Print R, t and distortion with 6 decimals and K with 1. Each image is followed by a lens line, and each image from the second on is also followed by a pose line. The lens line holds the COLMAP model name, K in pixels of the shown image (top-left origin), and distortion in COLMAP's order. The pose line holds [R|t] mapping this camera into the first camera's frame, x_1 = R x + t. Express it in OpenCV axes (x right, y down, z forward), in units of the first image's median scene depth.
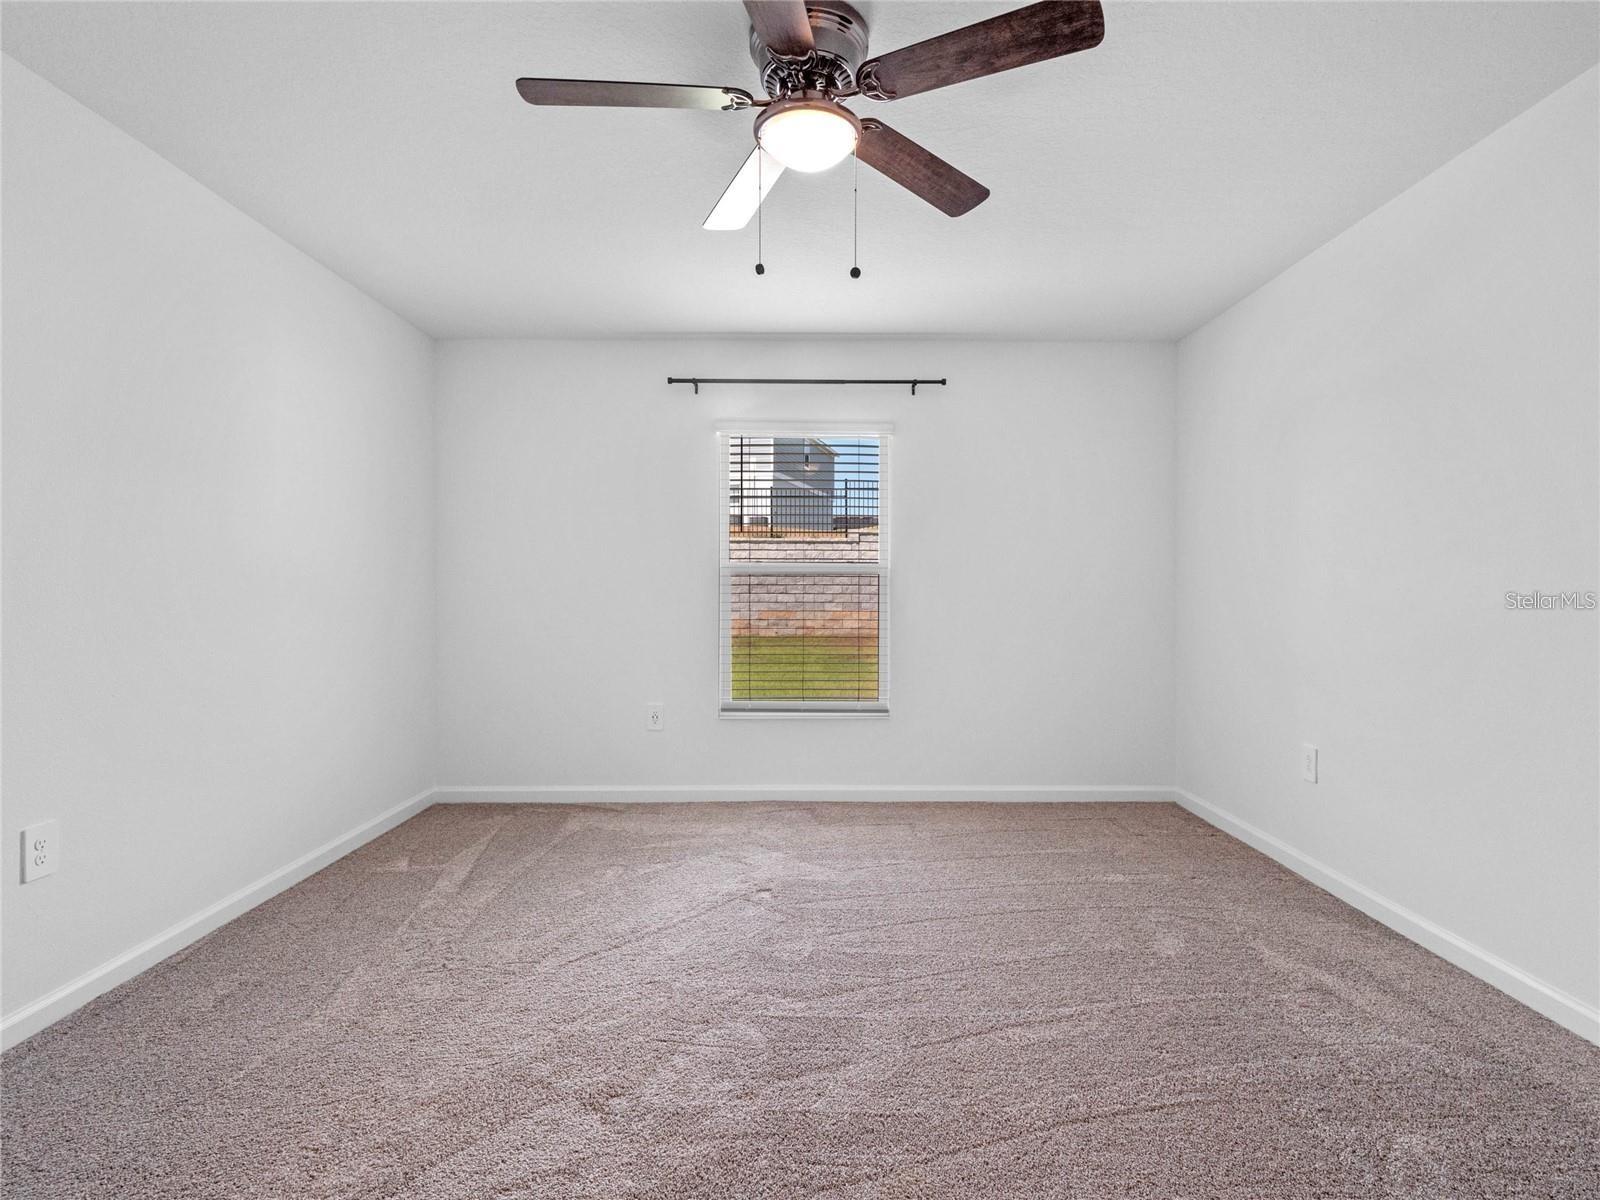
lens RADIAL K [[778.9, 0, 801.1], [0, 778.9, 590.3], [0, 0, 1]] dist [-0.005003, -0.002989]
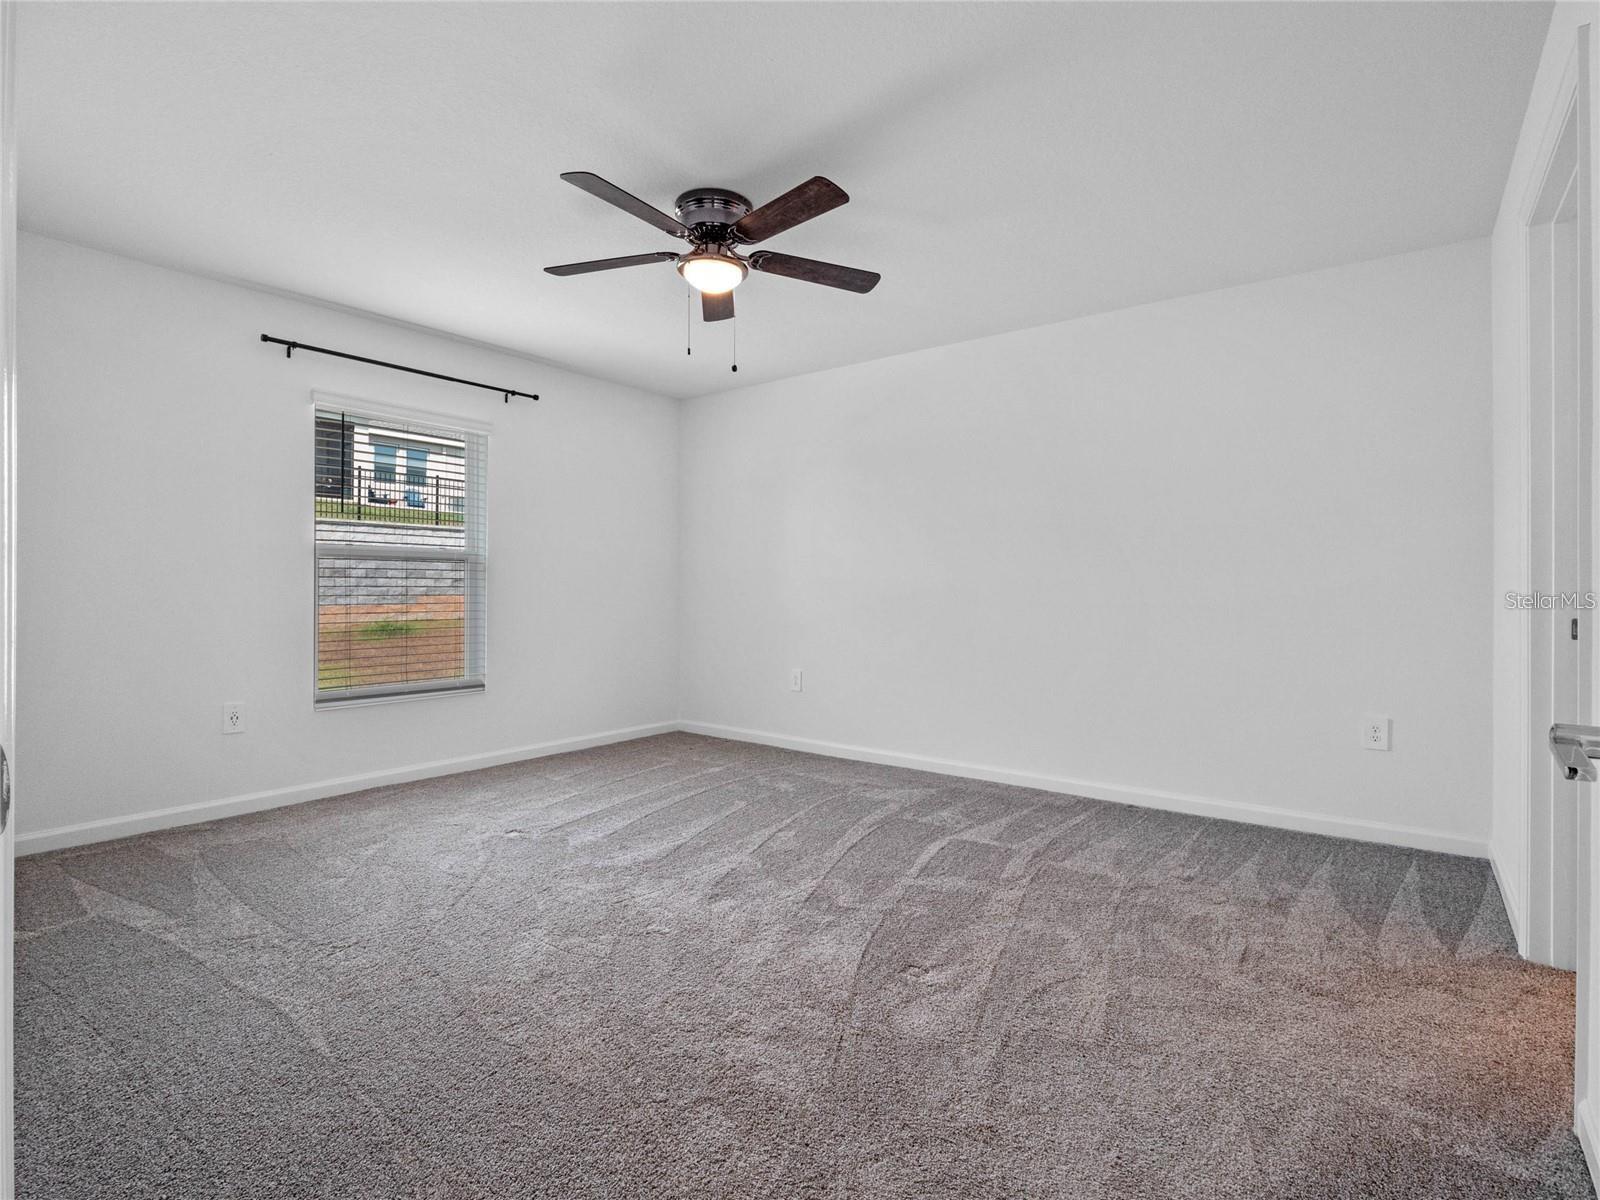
lens RADIAL K [[778.9, 0, 803.7], [0, 778.9, 597.3], [0, 0, 1]] dist [-0.005003, -0.002989]
pose [[0.620820, -0.009164, 0.783899, -0.511696], [-0.003638, 0.999887, 0.014570, 0.013333], [-0.783944, -0.011897, 0.620717, -0.042700]]
